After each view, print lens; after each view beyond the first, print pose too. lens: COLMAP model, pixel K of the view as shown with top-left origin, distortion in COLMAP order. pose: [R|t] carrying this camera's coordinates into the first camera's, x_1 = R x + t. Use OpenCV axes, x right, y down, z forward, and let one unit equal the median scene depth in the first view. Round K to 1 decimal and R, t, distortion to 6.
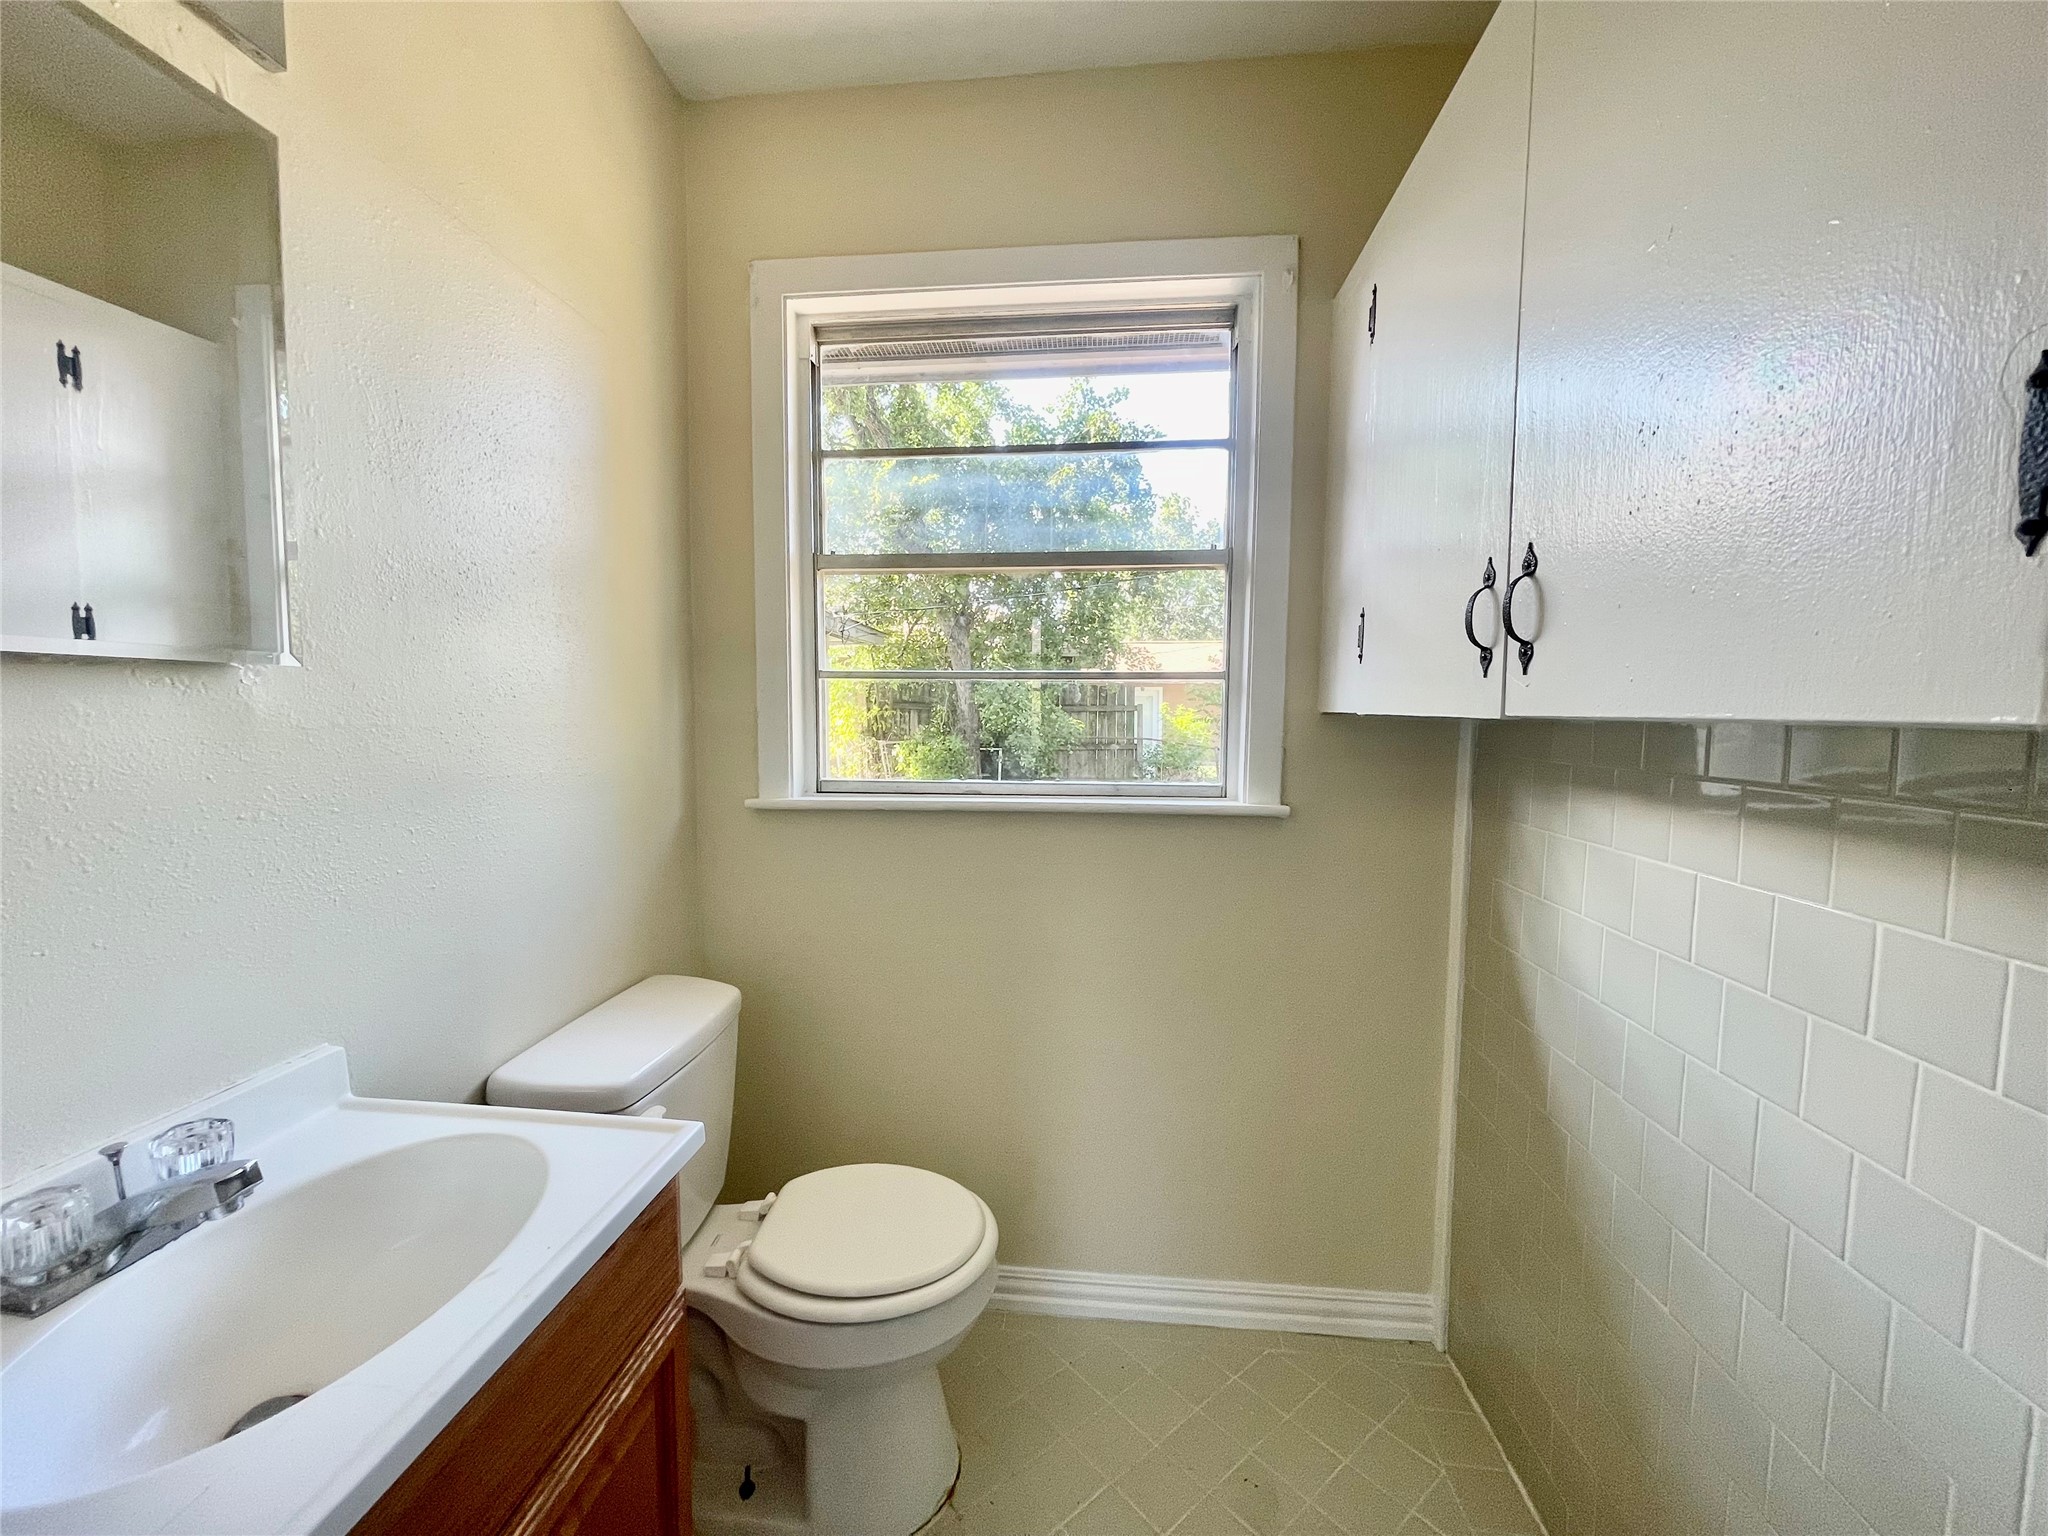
lens RADIAL K [[840.3, 0, 999.3], [0, 840.3, 773.3], [0, 0, 1]] dist [0.003143, 0.000126]
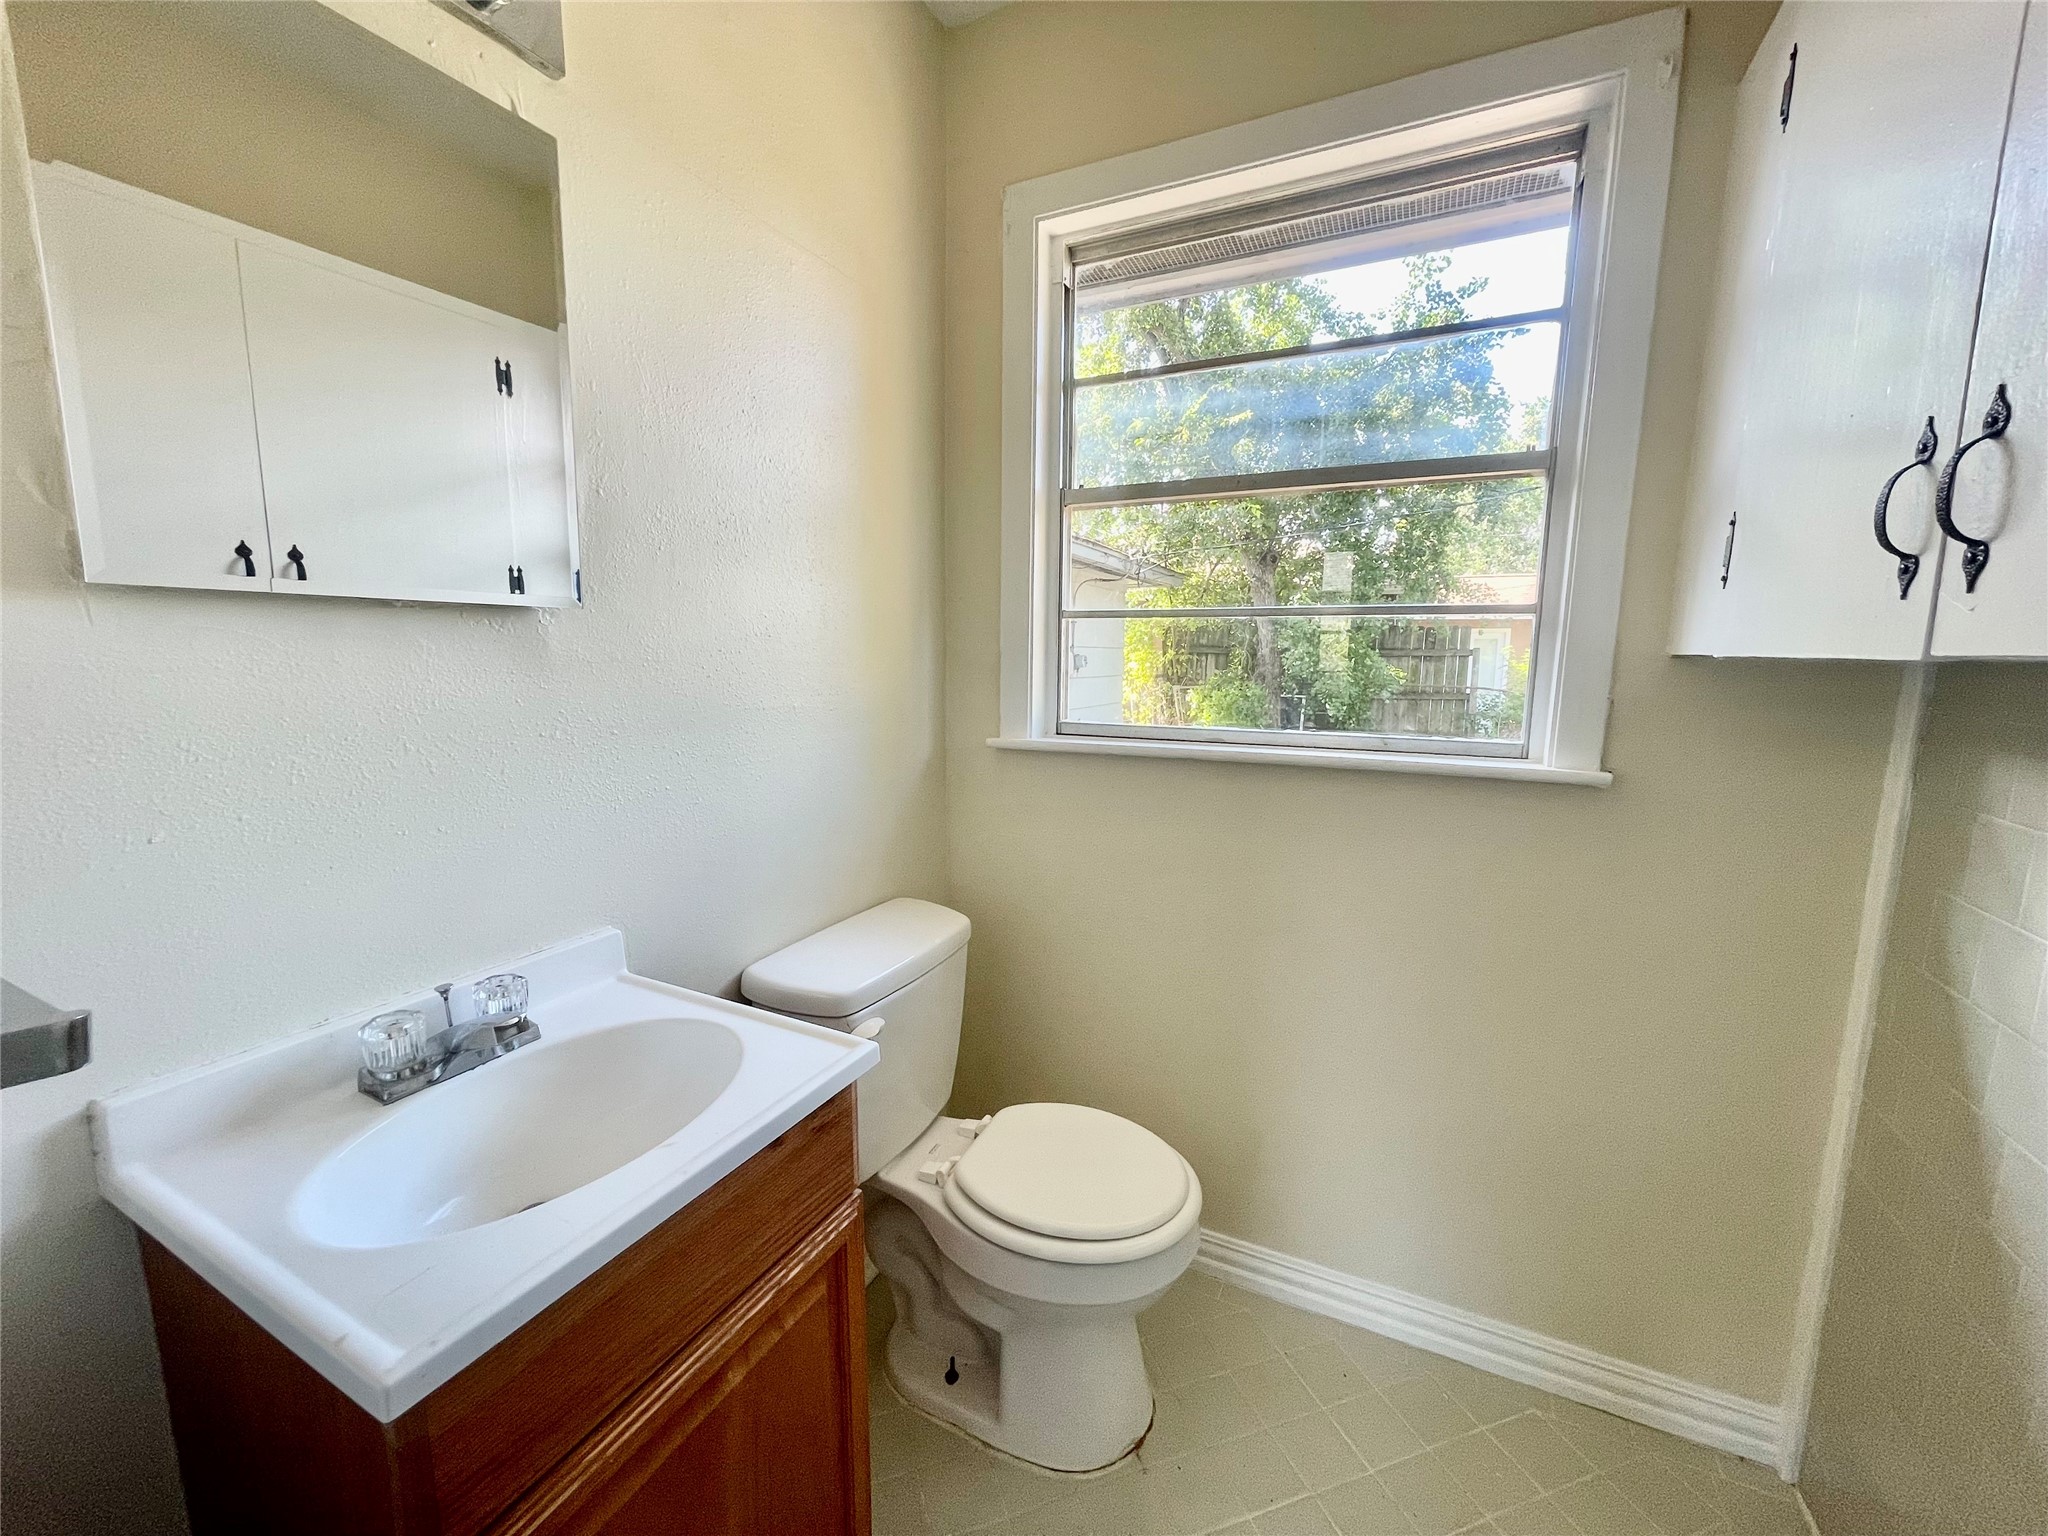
lens RADIAL K [[826.6, 0, 1020.0], [0, 826.6, 772.8], [0, 0, 1]] dist [-0.001810, 0.000779]
pose [[0.934947, 0.054323, -0.350605, 0.097911], [-0.031183, 0.996966, 0.071317, 0.000199], [0.353415, -0.055744, 0.933804, 0.075787]]
